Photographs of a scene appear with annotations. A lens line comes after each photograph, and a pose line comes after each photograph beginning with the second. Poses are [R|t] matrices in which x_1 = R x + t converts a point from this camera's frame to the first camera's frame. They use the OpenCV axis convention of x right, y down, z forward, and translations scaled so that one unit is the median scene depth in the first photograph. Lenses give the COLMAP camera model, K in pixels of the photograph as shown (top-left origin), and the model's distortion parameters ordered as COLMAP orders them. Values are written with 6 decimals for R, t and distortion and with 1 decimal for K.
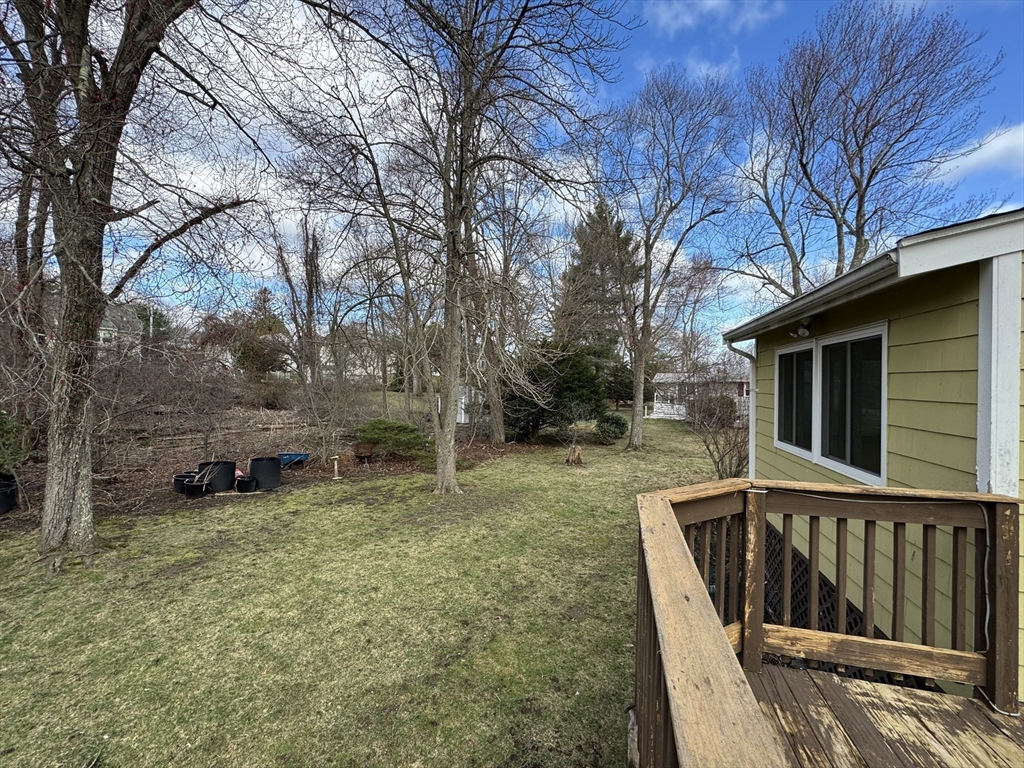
lens RADIAL K [[406.3, 0, 511.0], [0, 406.3, 383.6], [0, 0, 1]] dist [-0.005310, 0.000864]
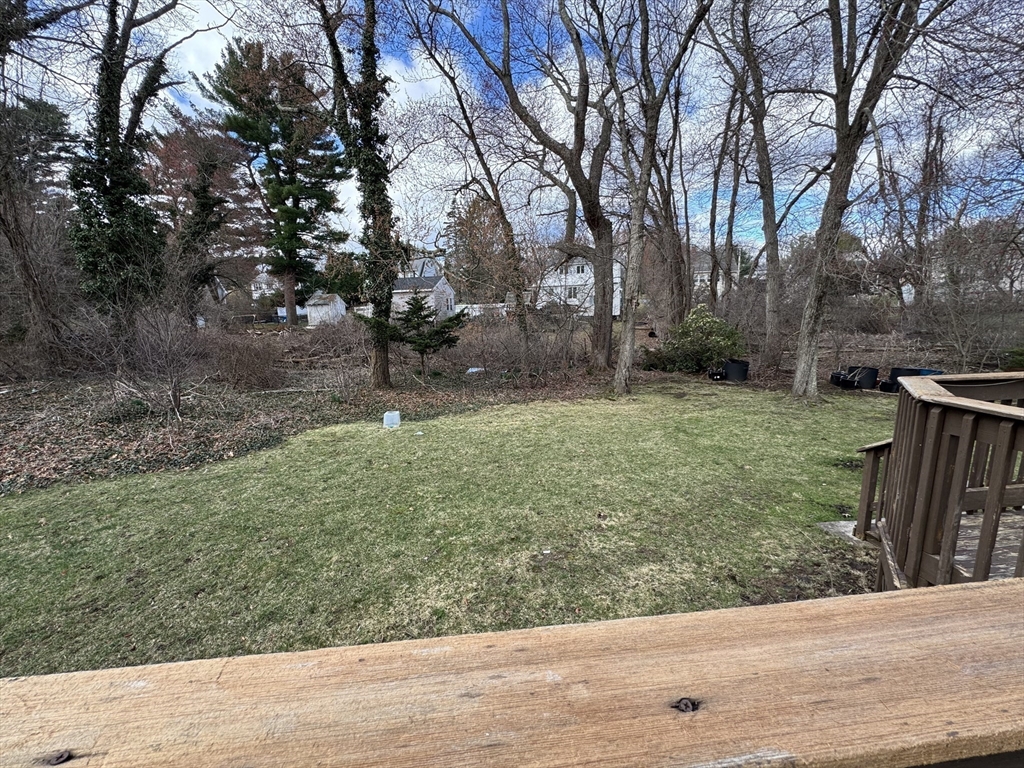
lens RADIAL K [[406.3, 0, 507.1], [0, 406.3, 386.0], [0, 0, 1]] dist [-0.005310, 0.000864]
pose [[0.371242, 0.128672, -0.919577, 0.091769], [0.039719, 0.987245, 0.154176, 0.008101], [0.927686, -0.093762, 0.361396, -0.780796]]
